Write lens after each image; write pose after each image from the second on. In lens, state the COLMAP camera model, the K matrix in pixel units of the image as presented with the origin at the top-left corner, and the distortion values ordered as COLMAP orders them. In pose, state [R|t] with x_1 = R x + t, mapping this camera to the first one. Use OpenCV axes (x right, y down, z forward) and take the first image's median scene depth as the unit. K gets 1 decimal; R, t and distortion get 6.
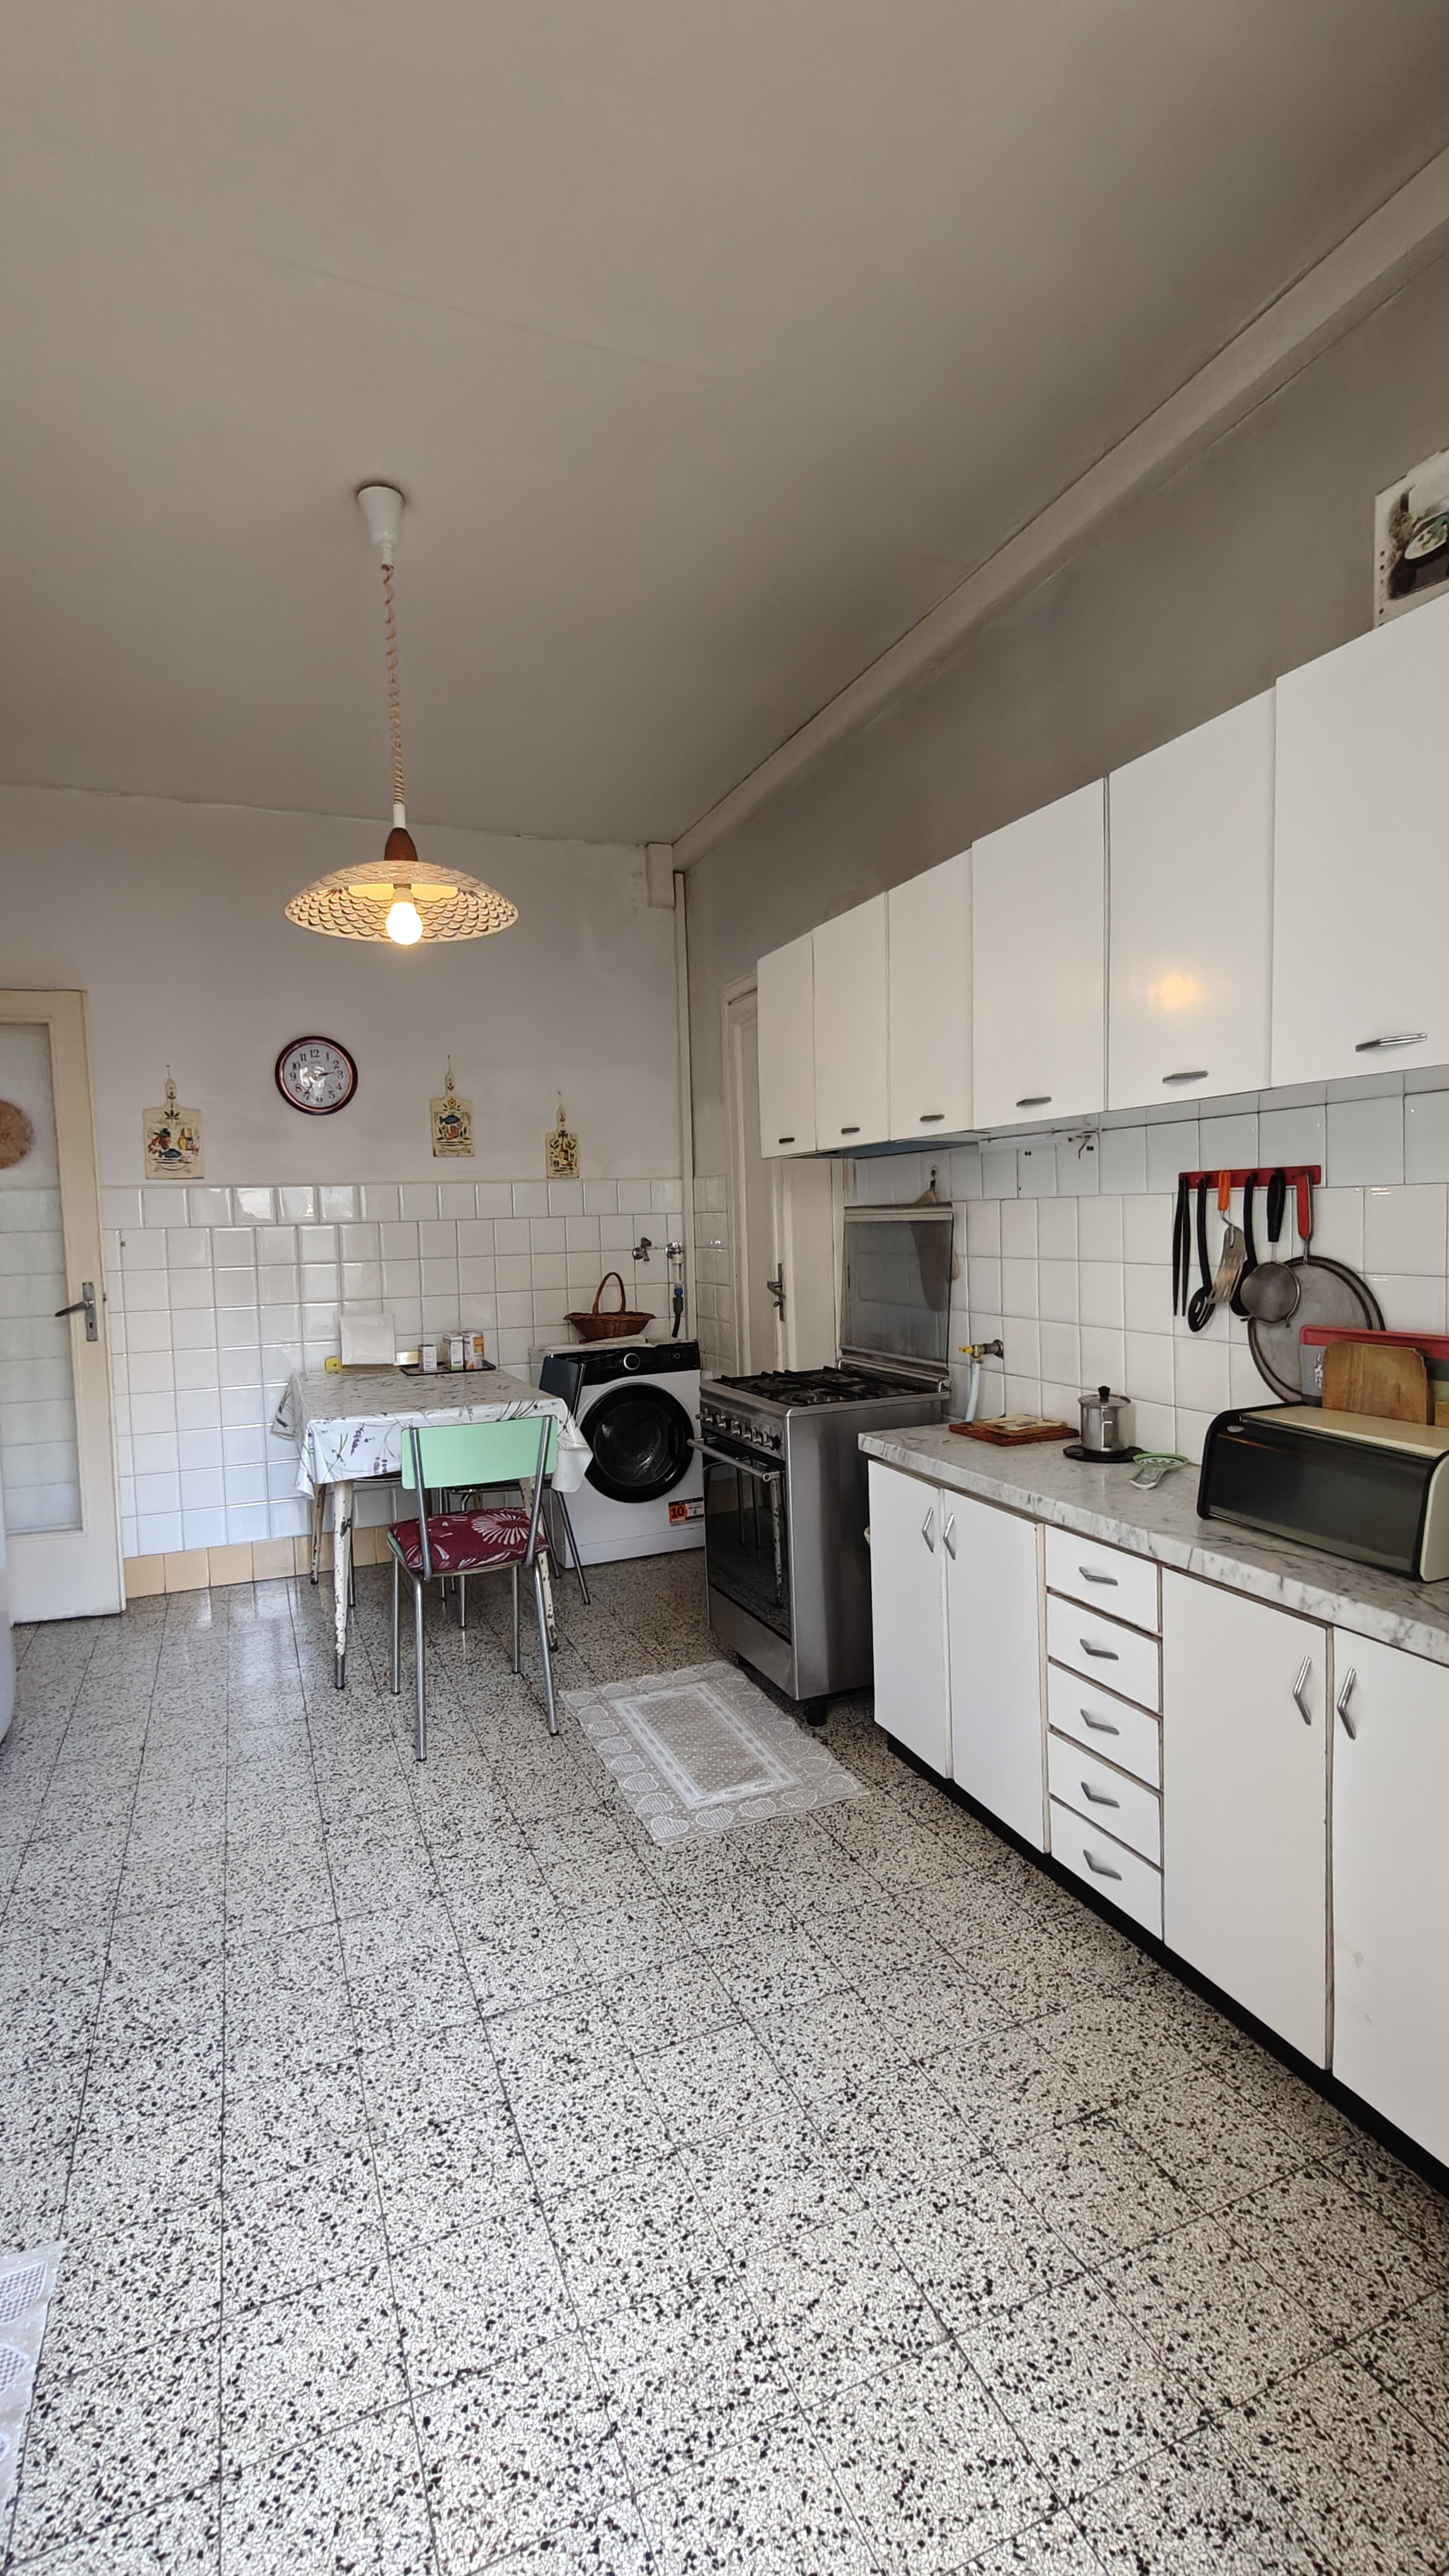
lens RADIAL K [[1156.4, 0, 741.4], [0, 1156.4, 1289.1], [0, 0, 1]] dist [0.001648, -0.001538]
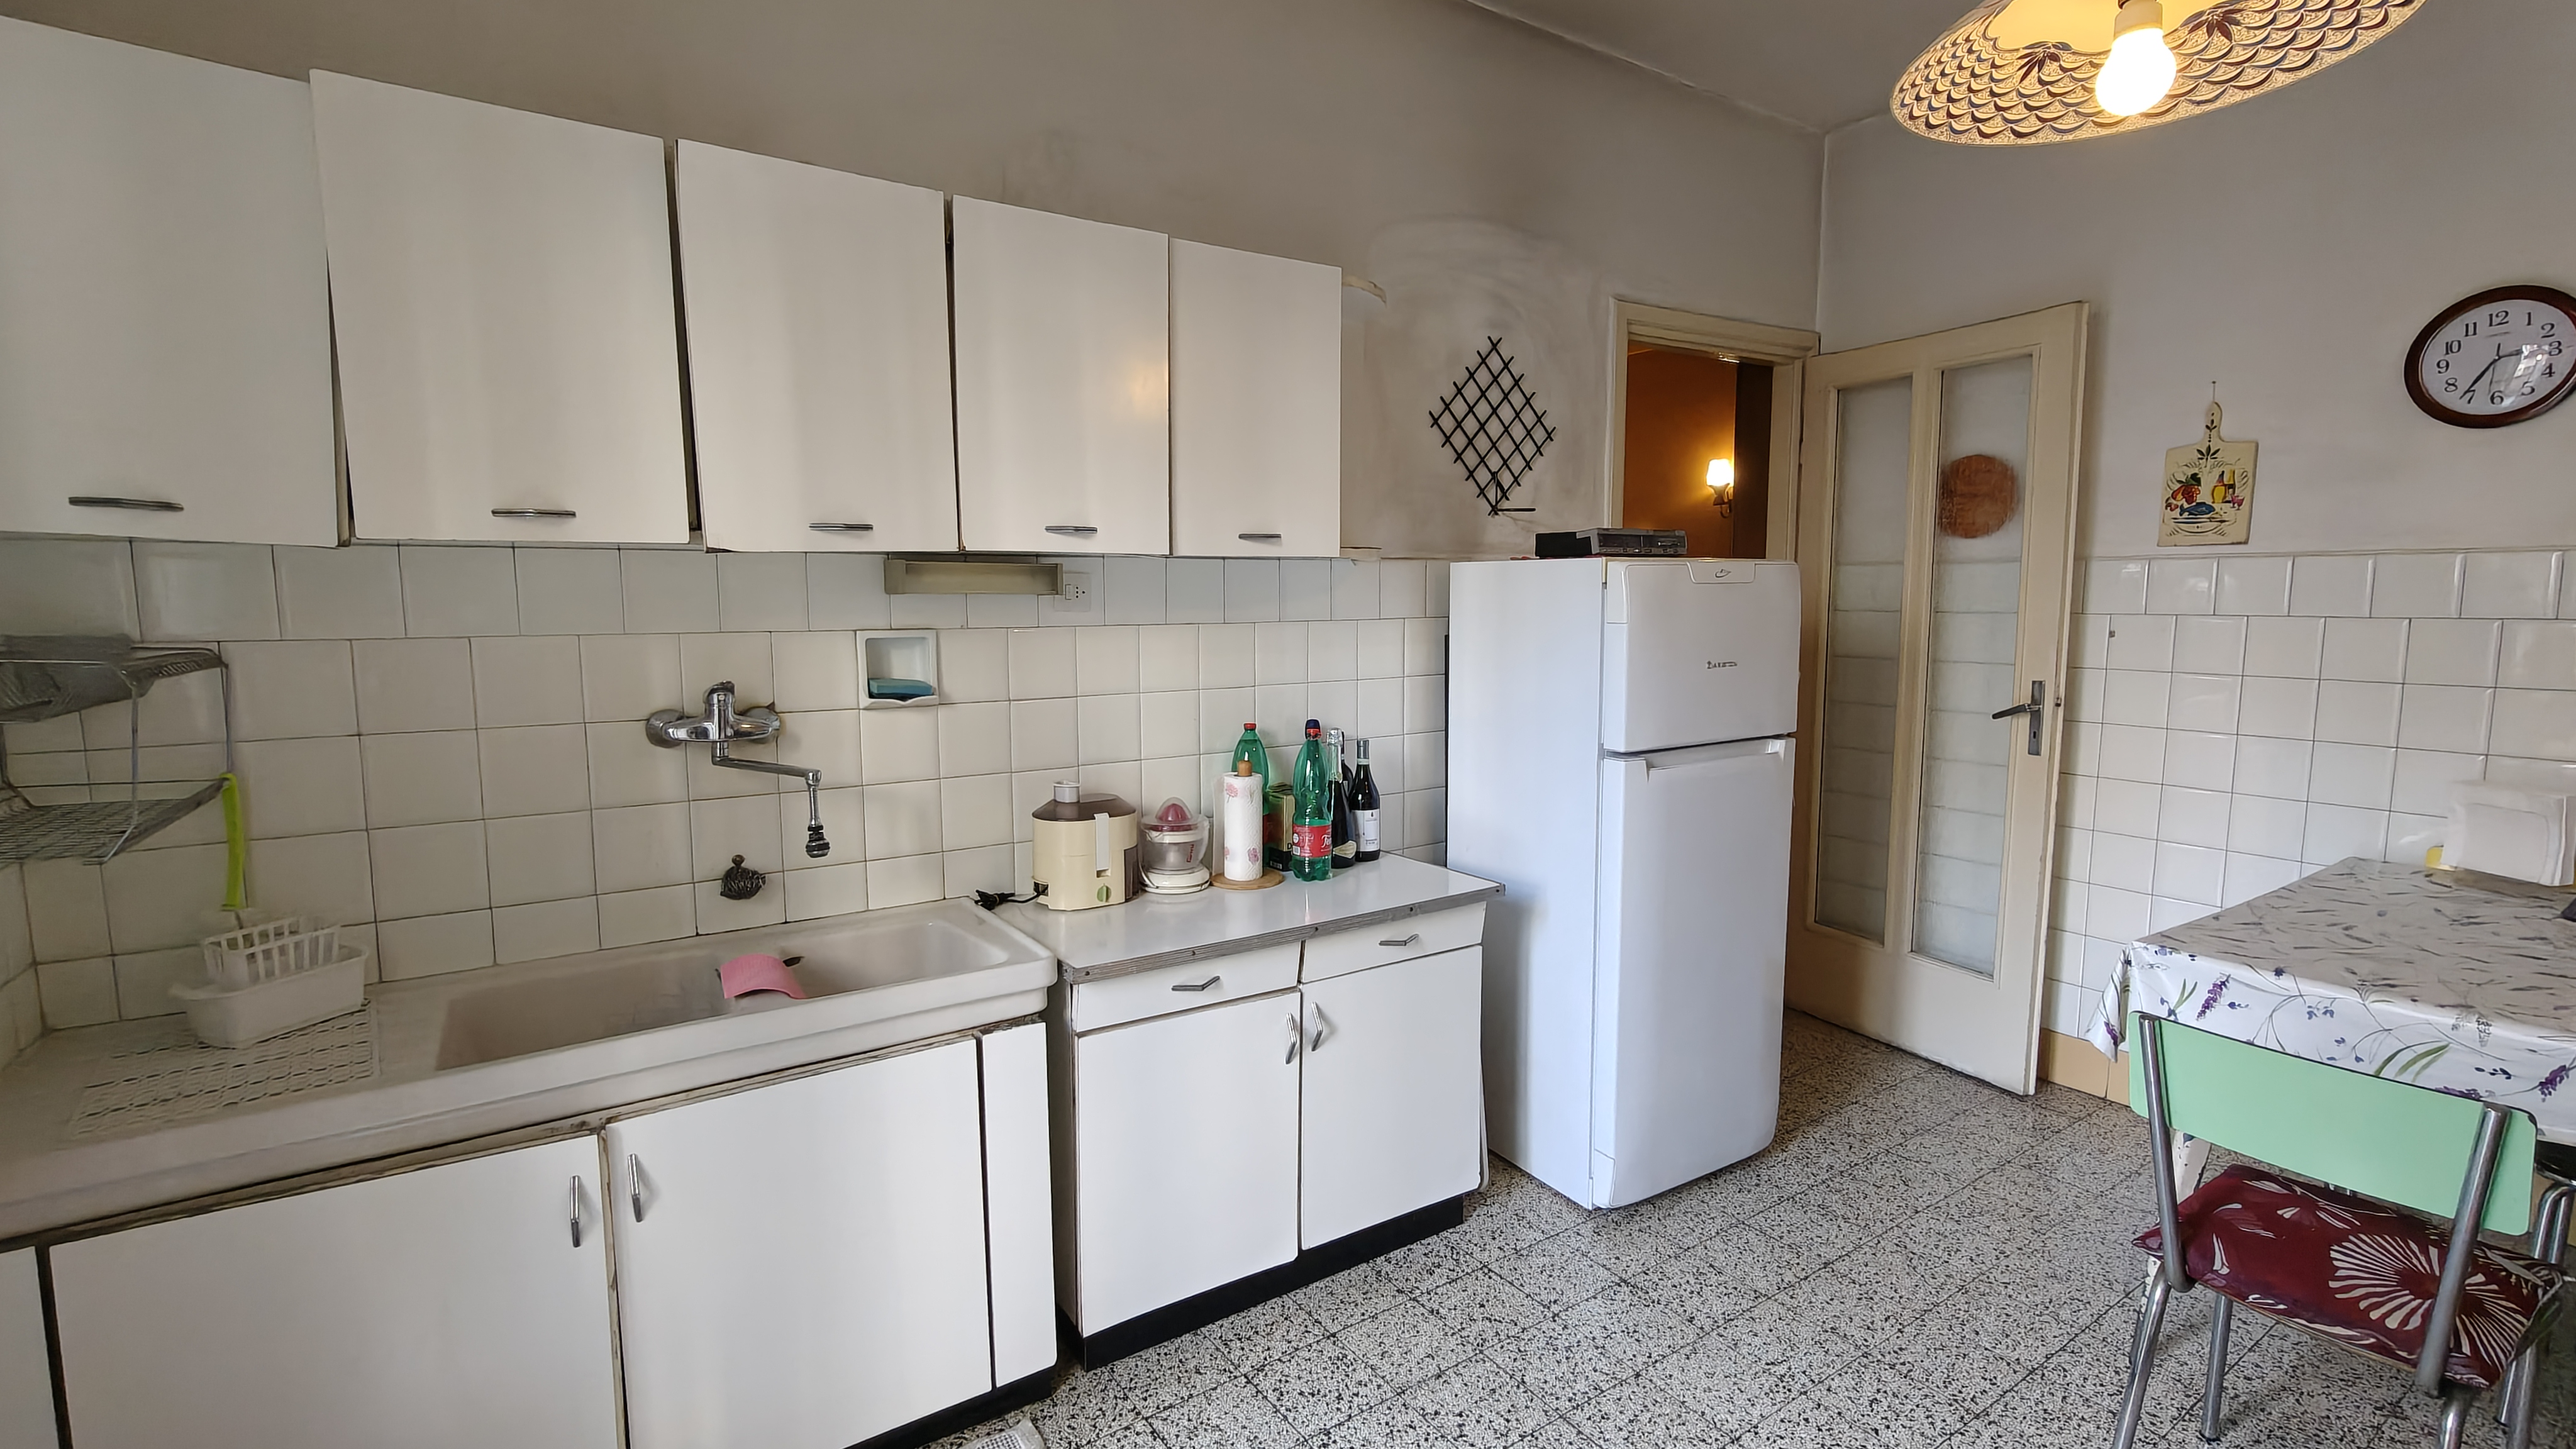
lens RADIAL K [[1156.4, 0, 1302.0], [0, 1156.4, 718.2], [0, 0, 1]] dist [0.001648, -0.001538]
pose [[0.172909, 0.136626, -0.975416, 0.121454], [-0.066082, 0.989710, 0.126914, -0.046917], [0.982718, 0.042512, 0.180158, 0.360503]]
